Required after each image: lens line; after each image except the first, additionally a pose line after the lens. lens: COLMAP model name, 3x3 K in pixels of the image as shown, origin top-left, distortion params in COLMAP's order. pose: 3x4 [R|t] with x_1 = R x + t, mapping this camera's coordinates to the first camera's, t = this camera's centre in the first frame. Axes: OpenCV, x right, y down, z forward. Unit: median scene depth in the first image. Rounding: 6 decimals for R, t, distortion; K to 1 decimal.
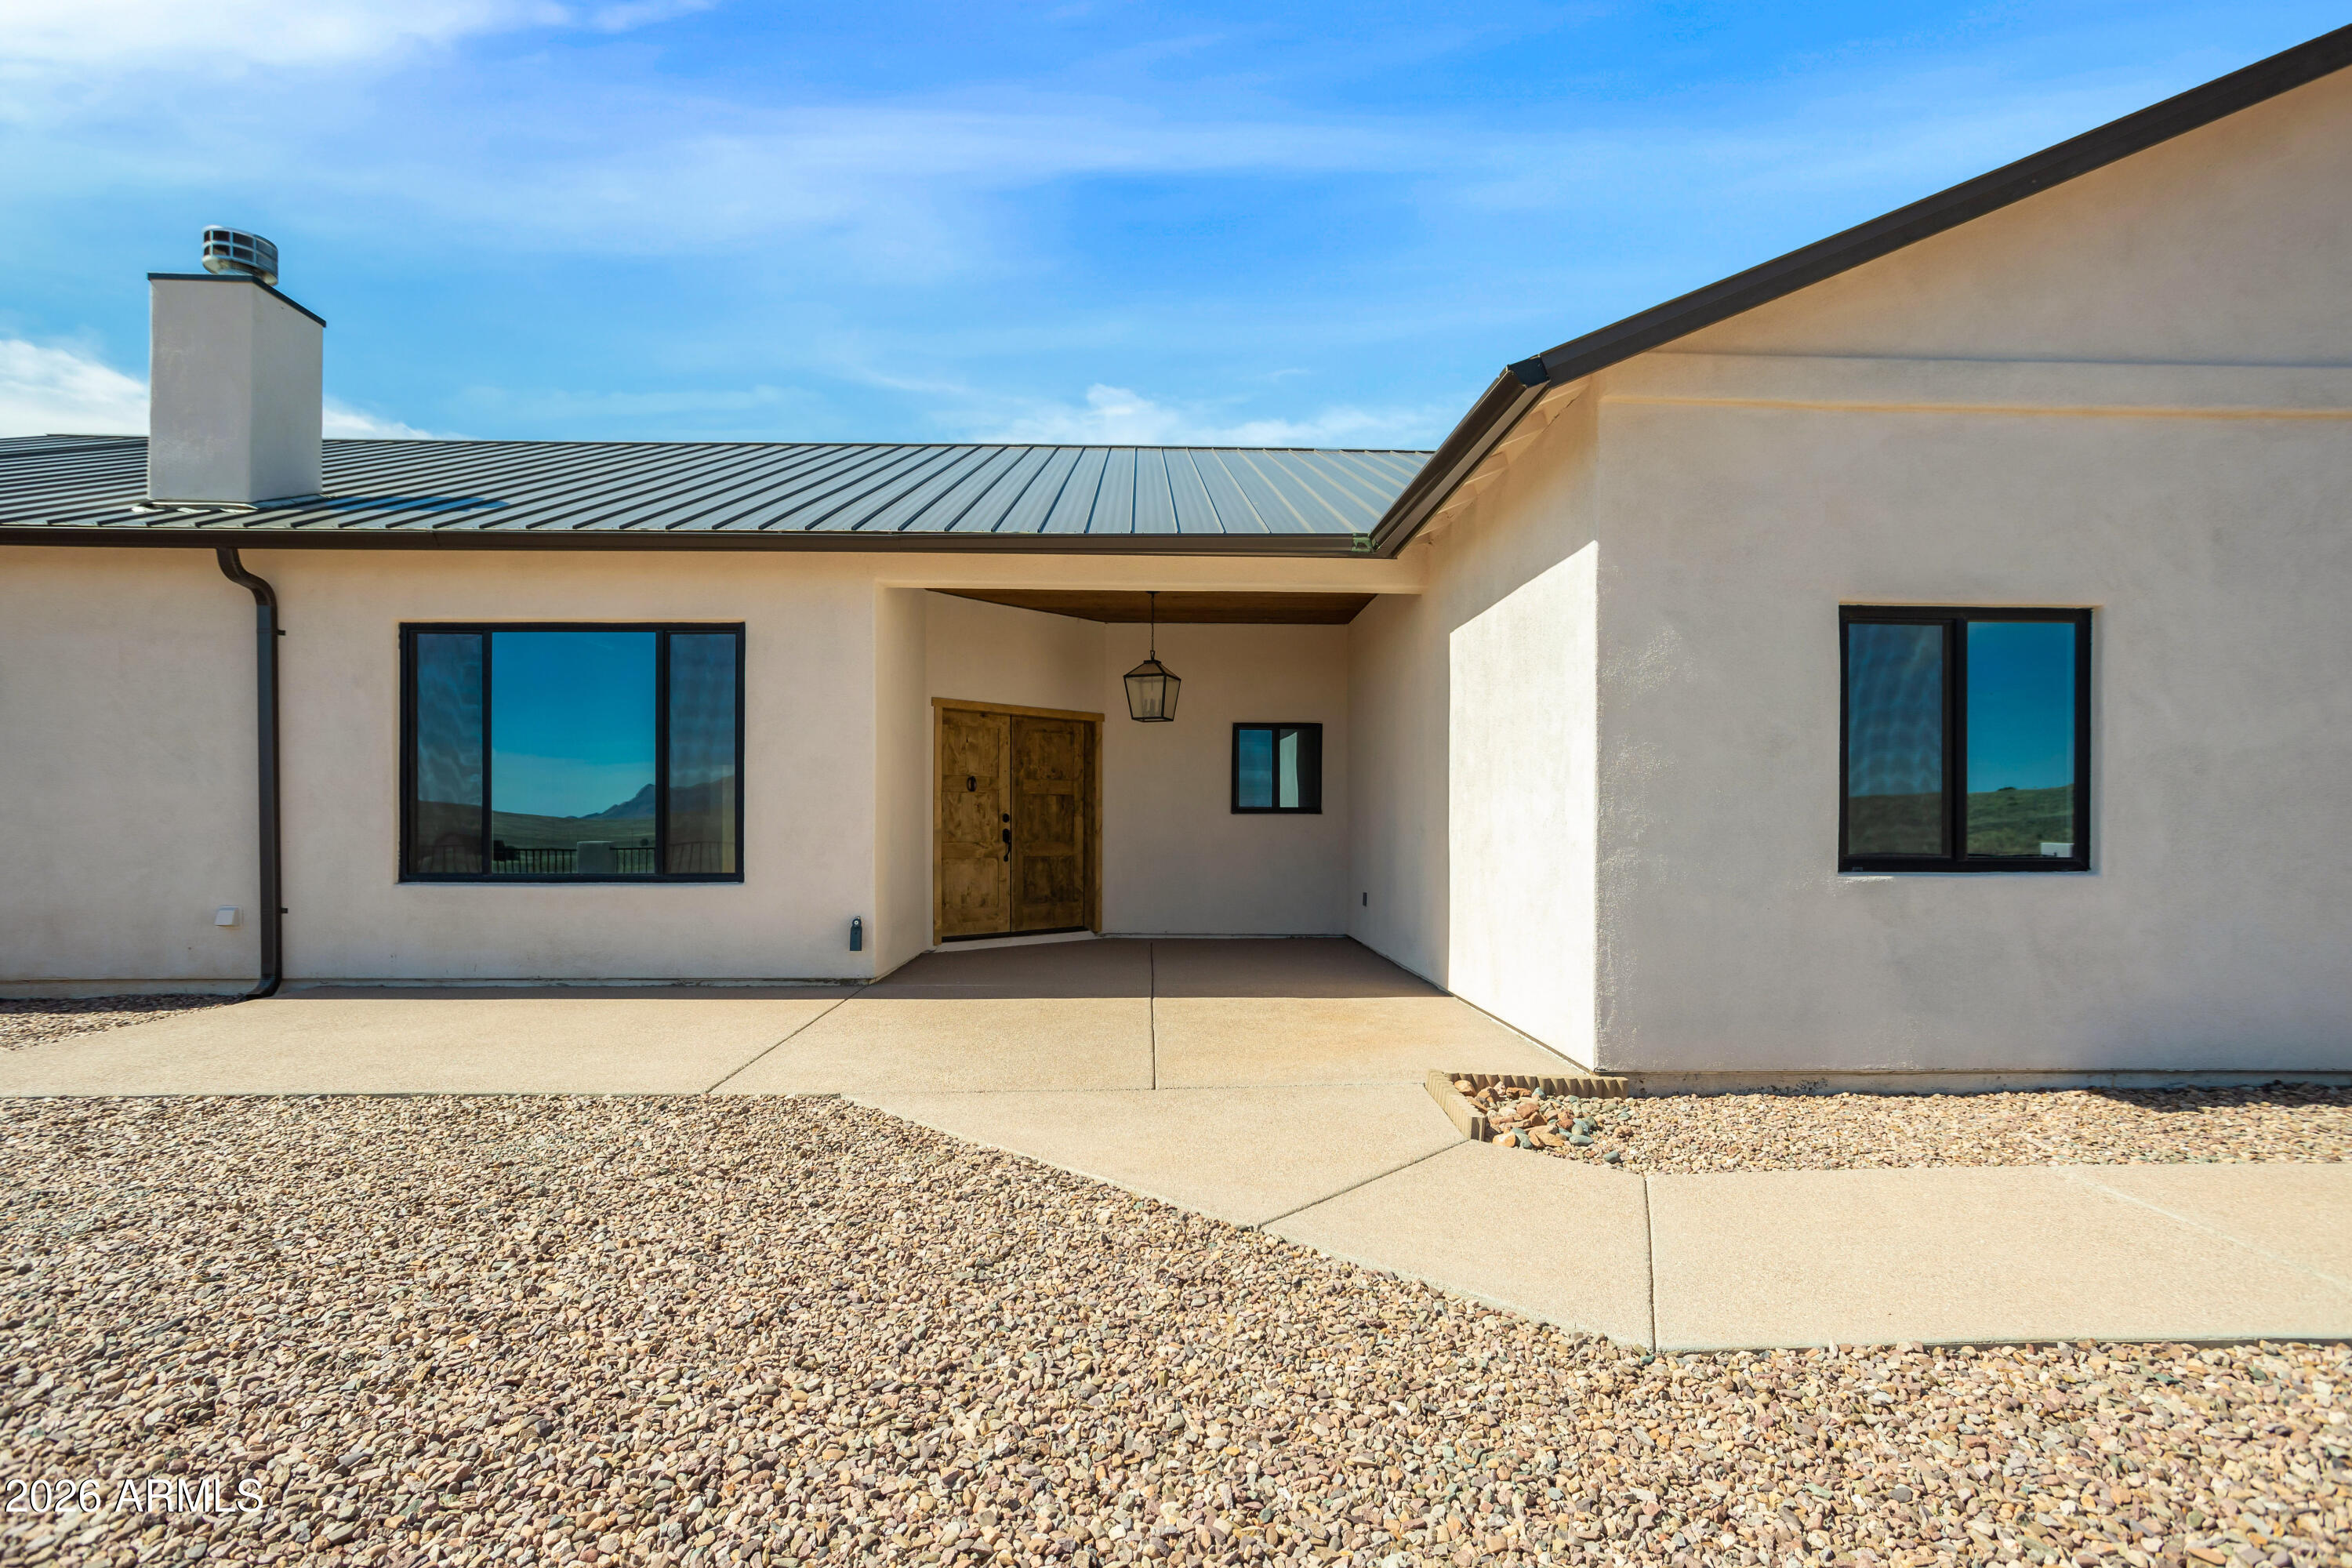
lens RADIAL K [[1159.4, 0, 1169.1], [0, 1159.4, 785.0], [0, 0, 1]] dist [-0.028181, 0.025143]
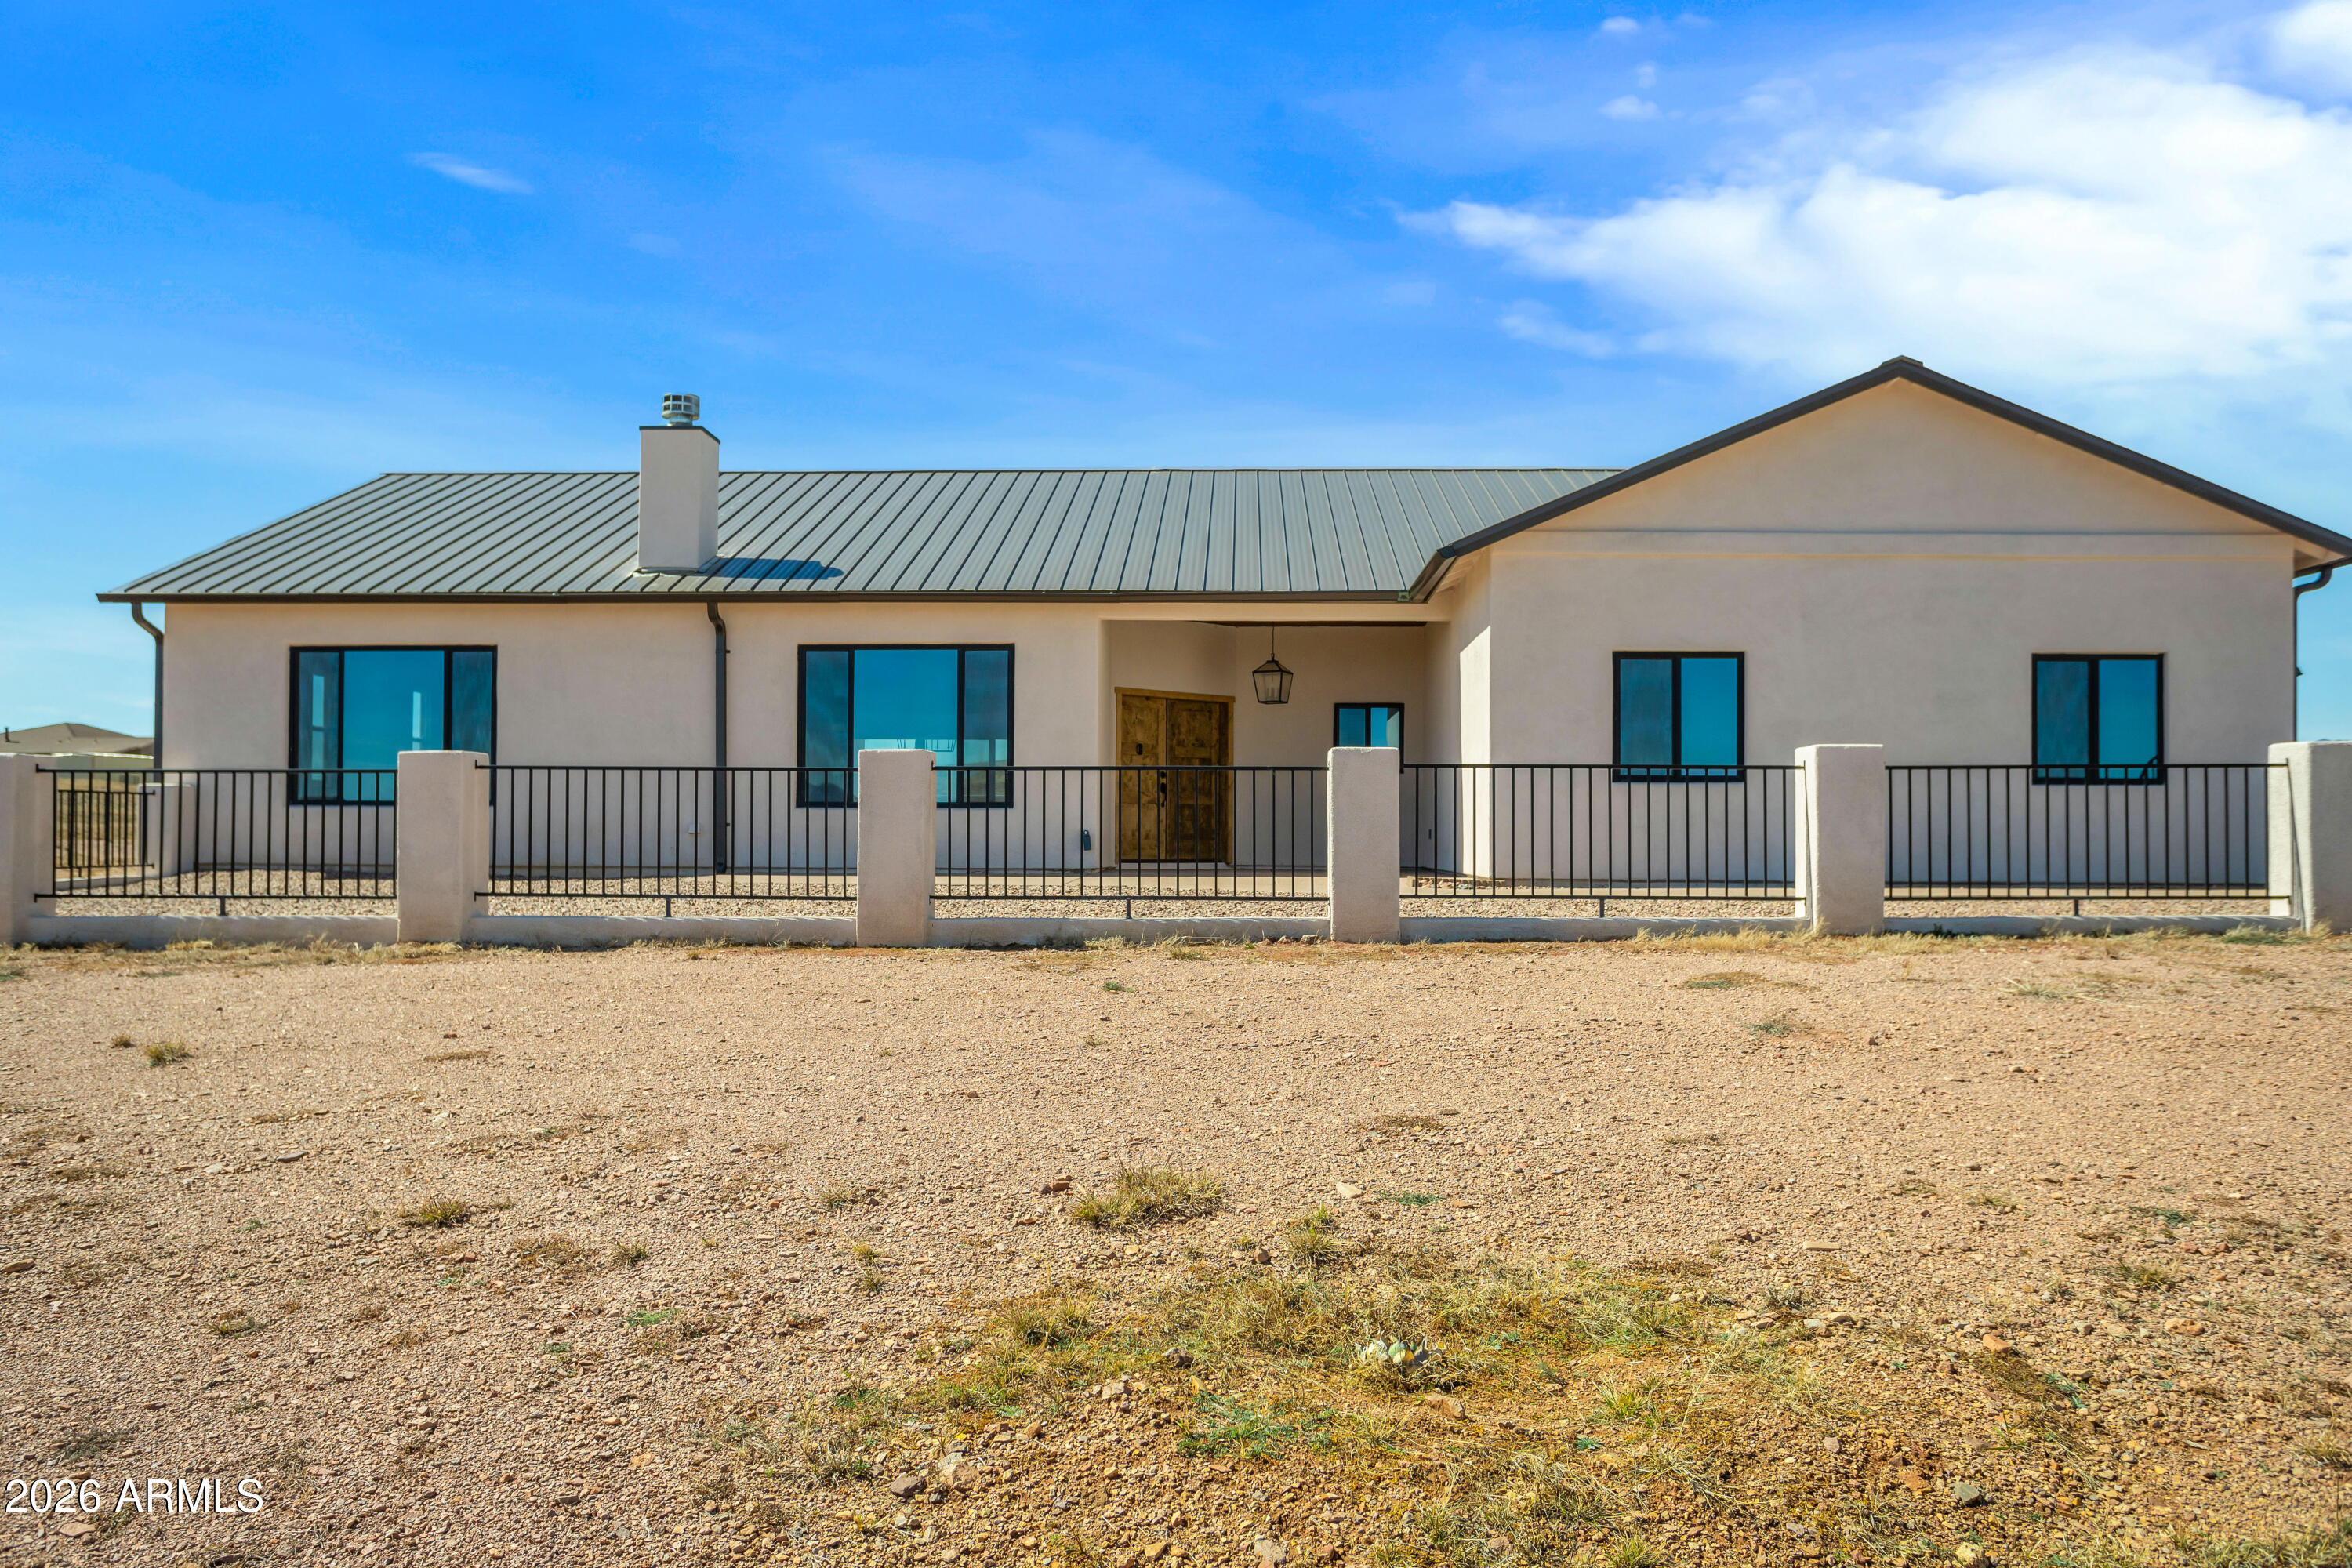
lens RADIAL K [[2694.0, 0, 1176.0], [0, 2694.0, 784.0], [0, 0, 1]] dist [-0.428839, -0.001630]
pose [[0.999350, -0.001810, -0.036006, -0.016316], [0.001374, 0.999926, -0.012123, 0.093449], [0.036025, 0.012065, 0.999278, -2.574850]]
